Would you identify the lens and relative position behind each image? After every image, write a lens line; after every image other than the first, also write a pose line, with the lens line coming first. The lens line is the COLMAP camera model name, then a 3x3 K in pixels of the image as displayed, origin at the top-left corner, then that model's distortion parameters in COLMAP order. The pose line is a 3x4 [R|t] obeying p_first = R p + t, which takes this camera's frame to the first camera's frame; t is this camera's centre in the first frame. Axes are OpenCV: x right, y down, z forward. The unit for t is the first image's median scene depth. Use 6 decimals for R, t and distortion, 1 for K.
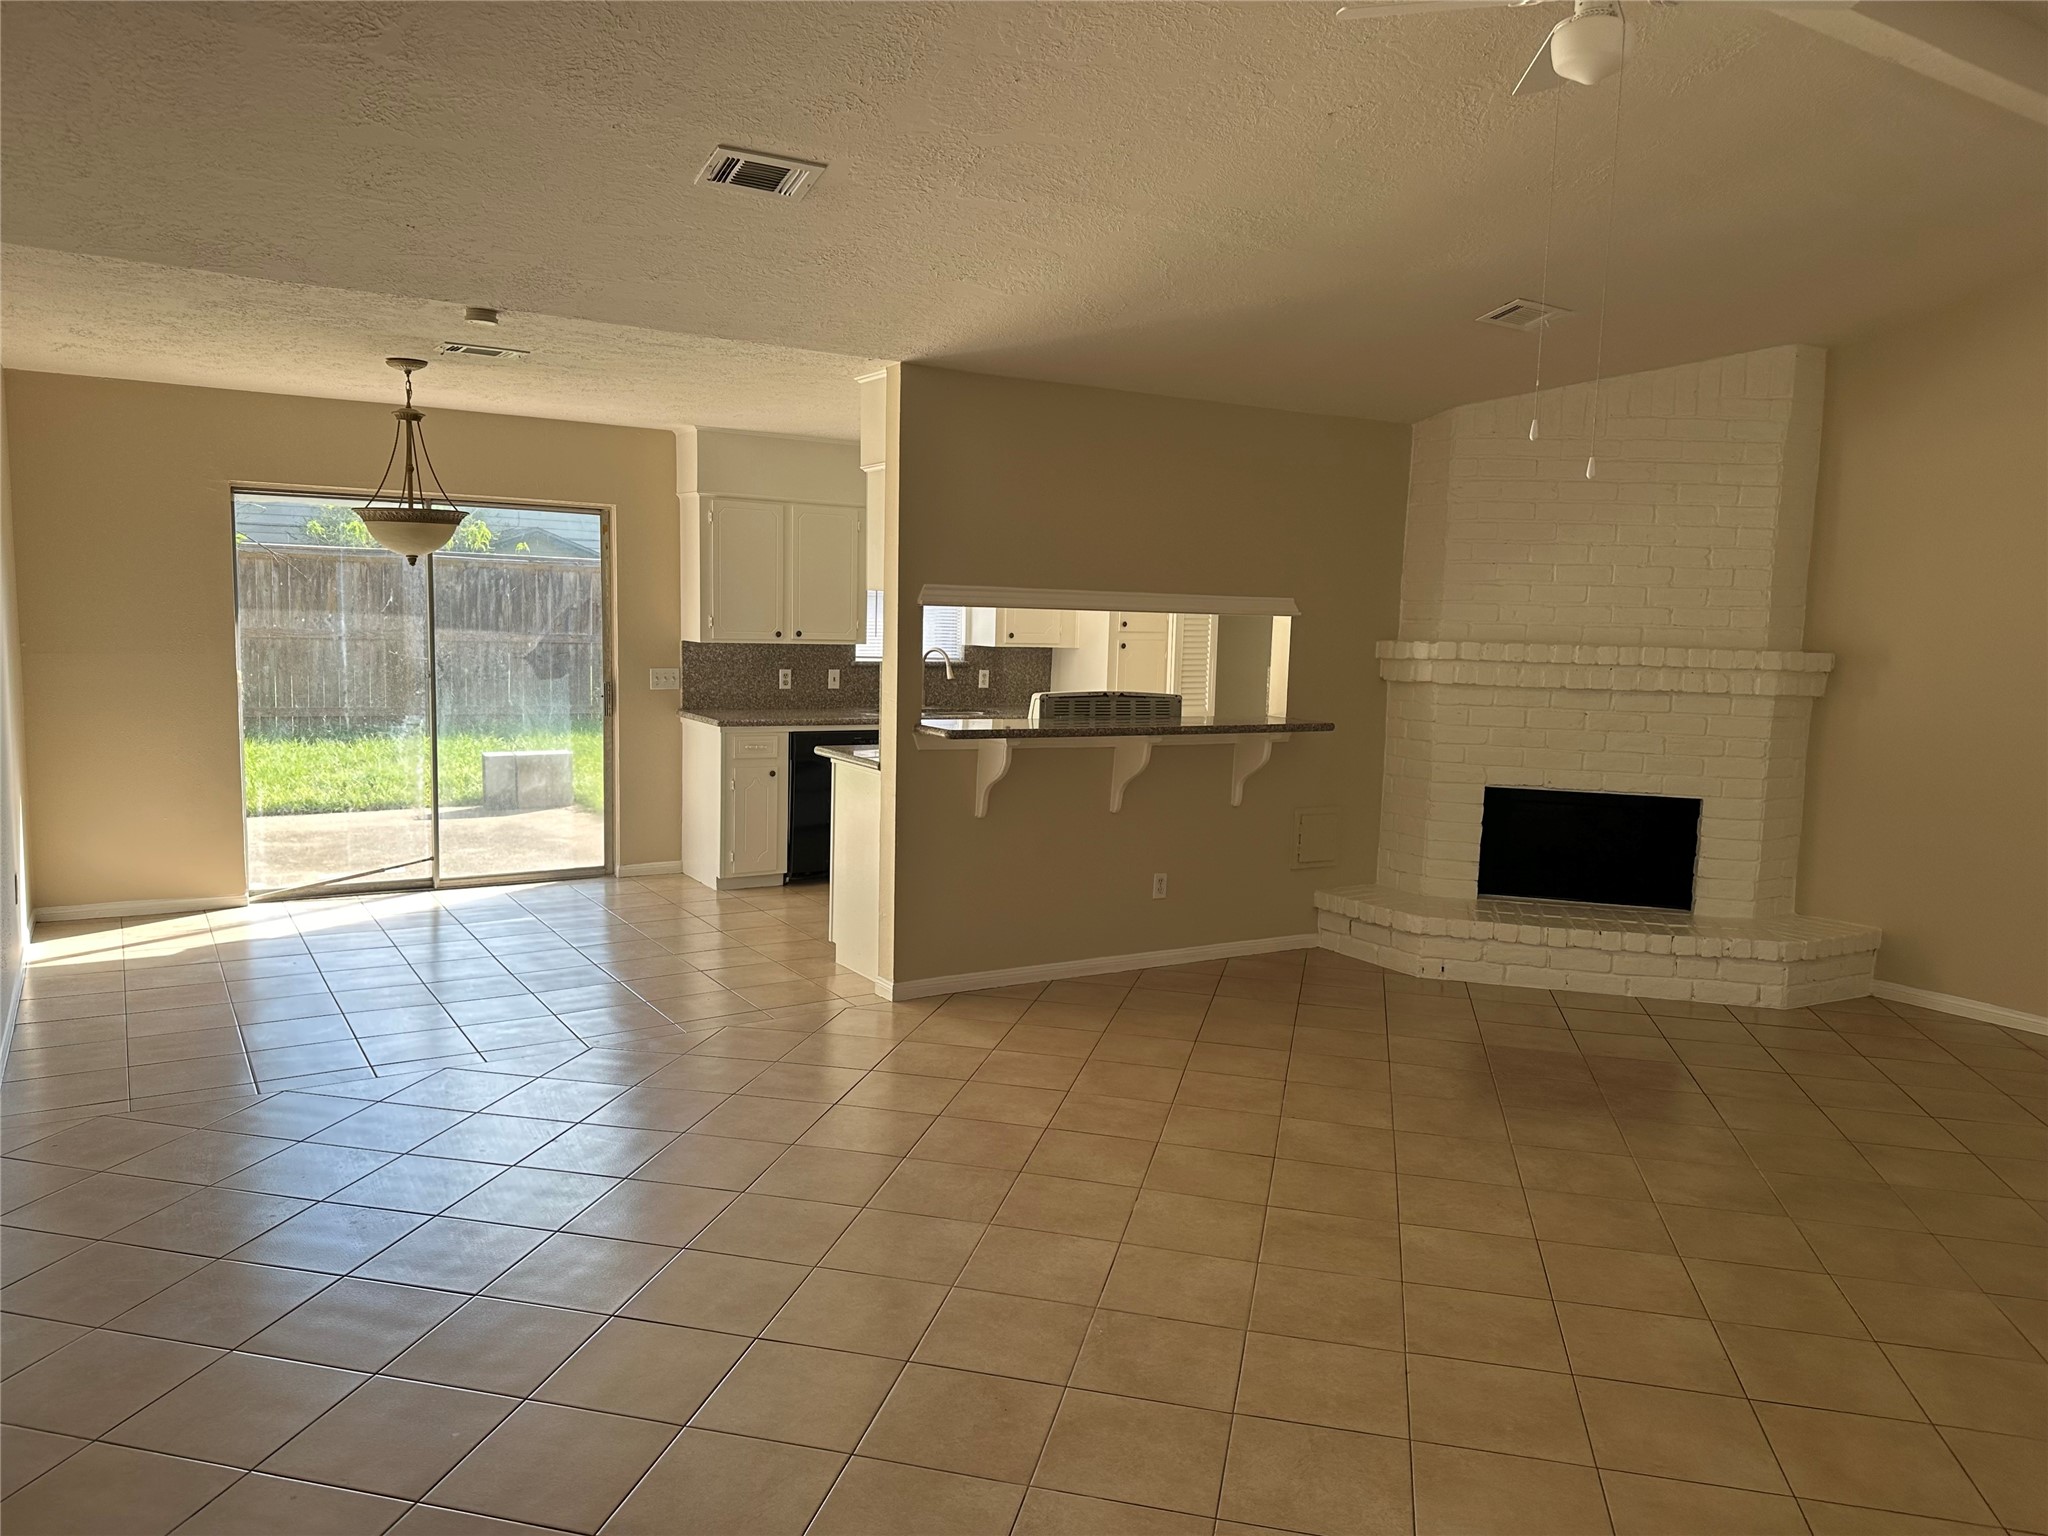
lens RADIAL K [[1431.8, 0, 1029.0], [0, 1431.8, 771.8], [0, 0, 1]] dist [0.145982, -0.209697]
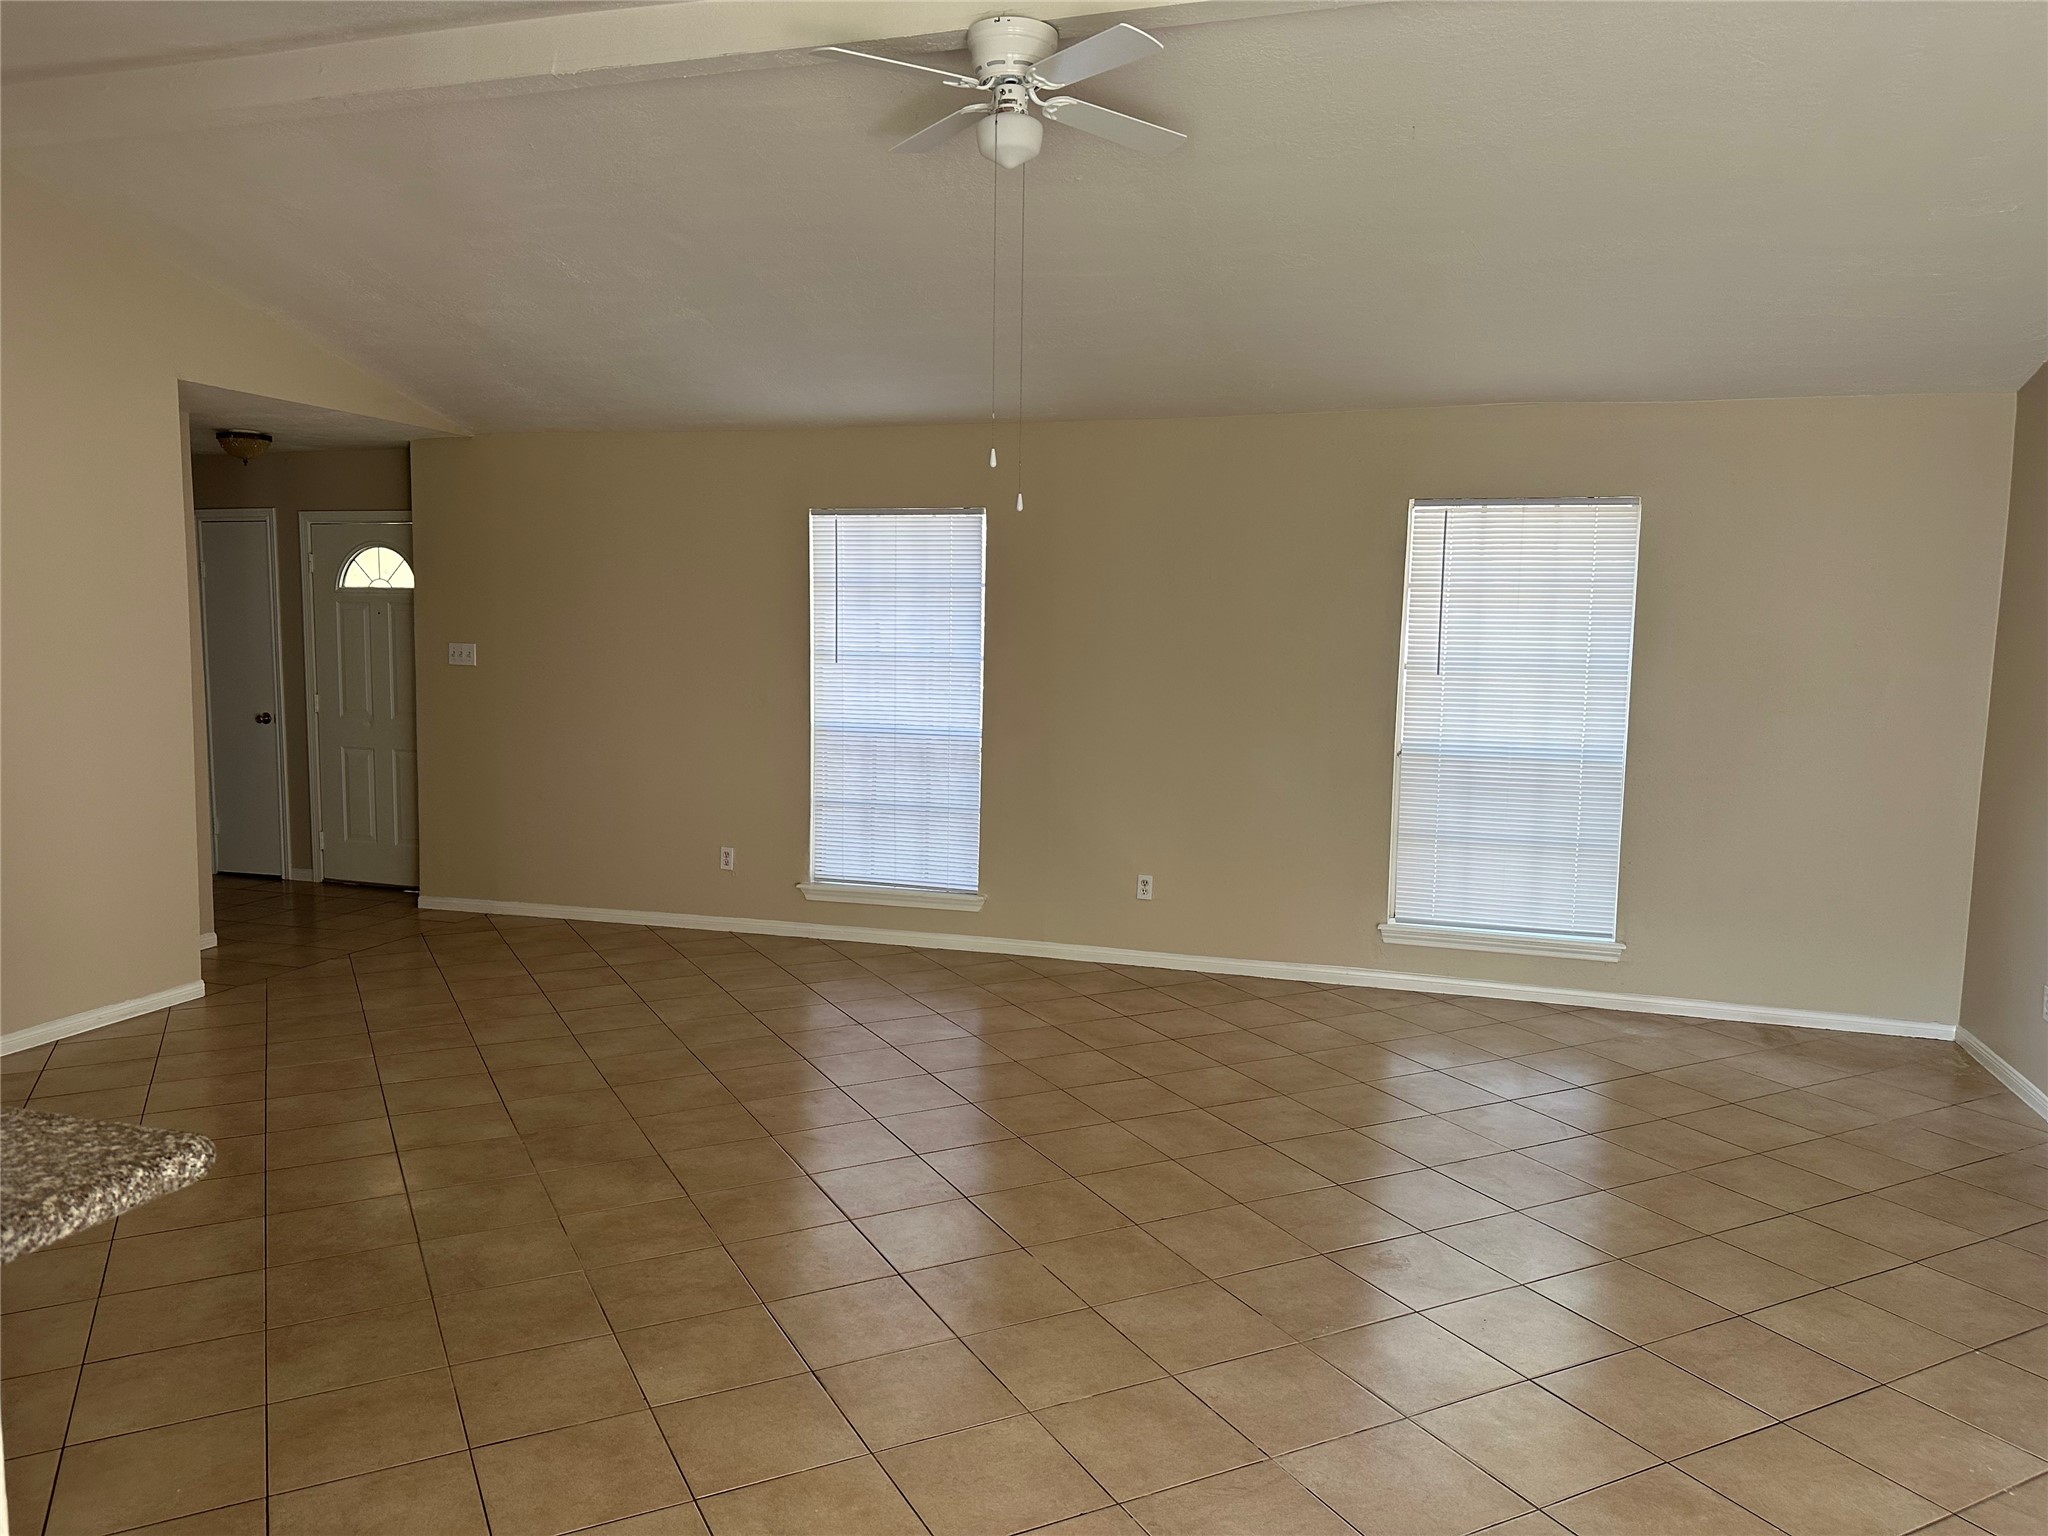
lens RADIAL K [[1414.4, 0, 1024.0], [0, 1414.4, 768.0], [0, 0, 1]] dist [0.068001, -0.056082]
pose [[-0.647362, -0.116870, 0.753169, -0.328830], [0.051543, 0.979199, 0.196245, -0.134877], [-0.760438, 0.165863, -0.627873, 1.080030]]
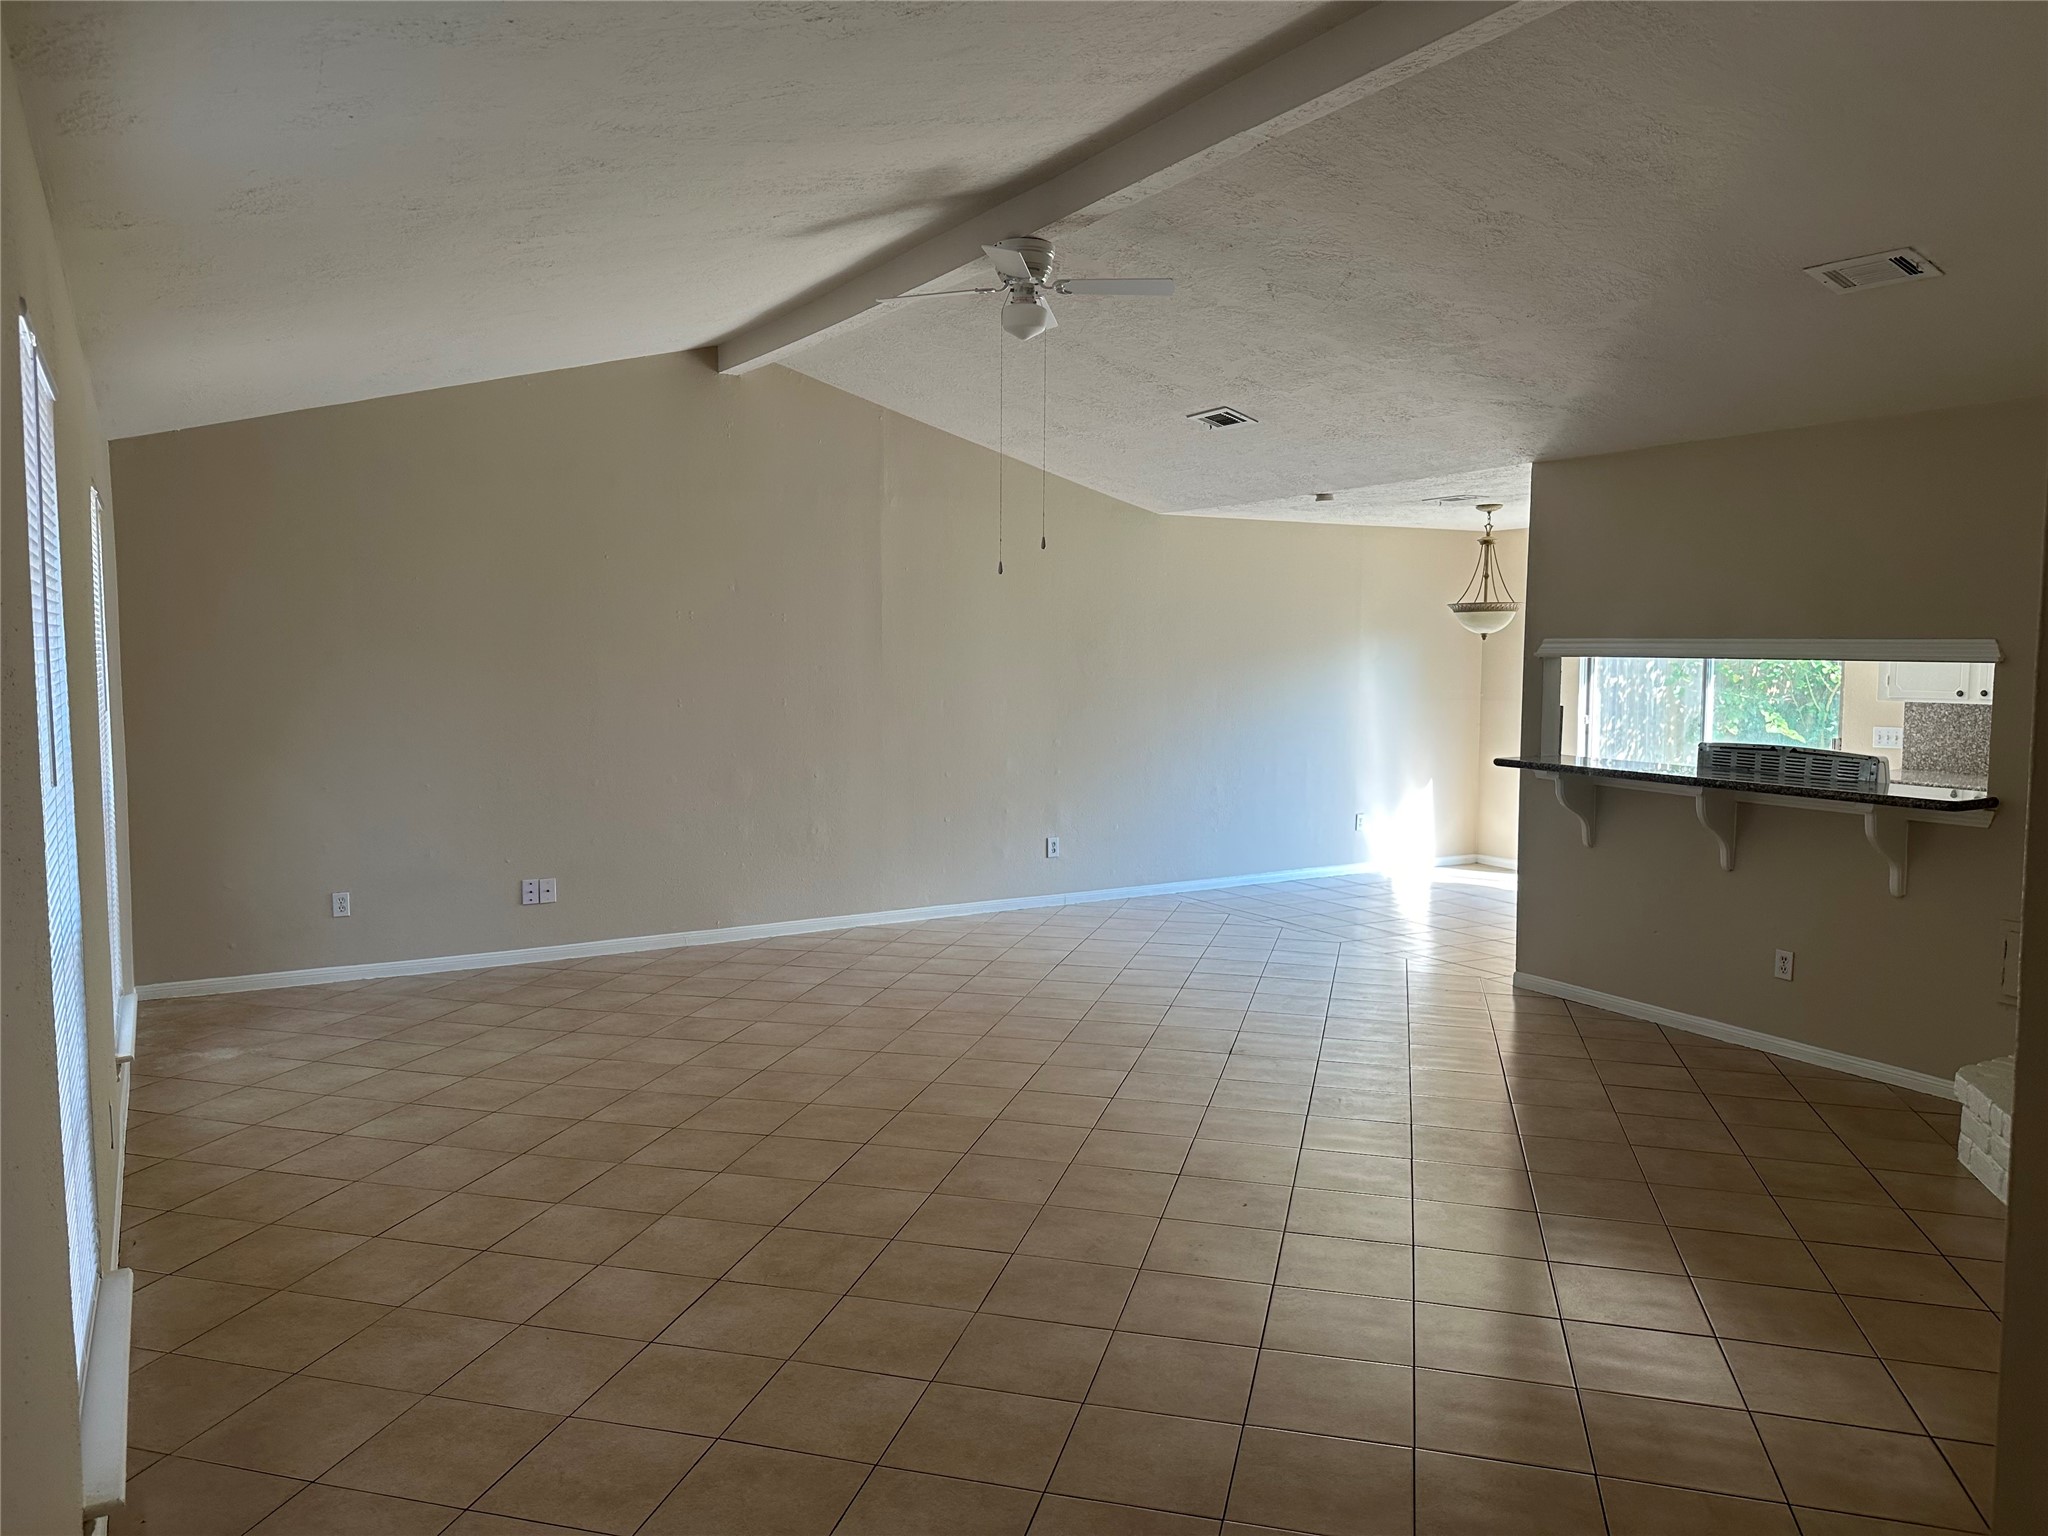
lens RADIAL K [[1431.8, 0, 1029.0], [0, 1431.8, 771.8], [0, 0, 1]] dist [0.145982, -0.209697]
pose [[-0.027966, 0.058530, -0.997894, 1.247346], [-0.120752, 0.990776, 0.061497, -0.047970], [0.992289, 0.122217, -0.020640, 0.661873]]
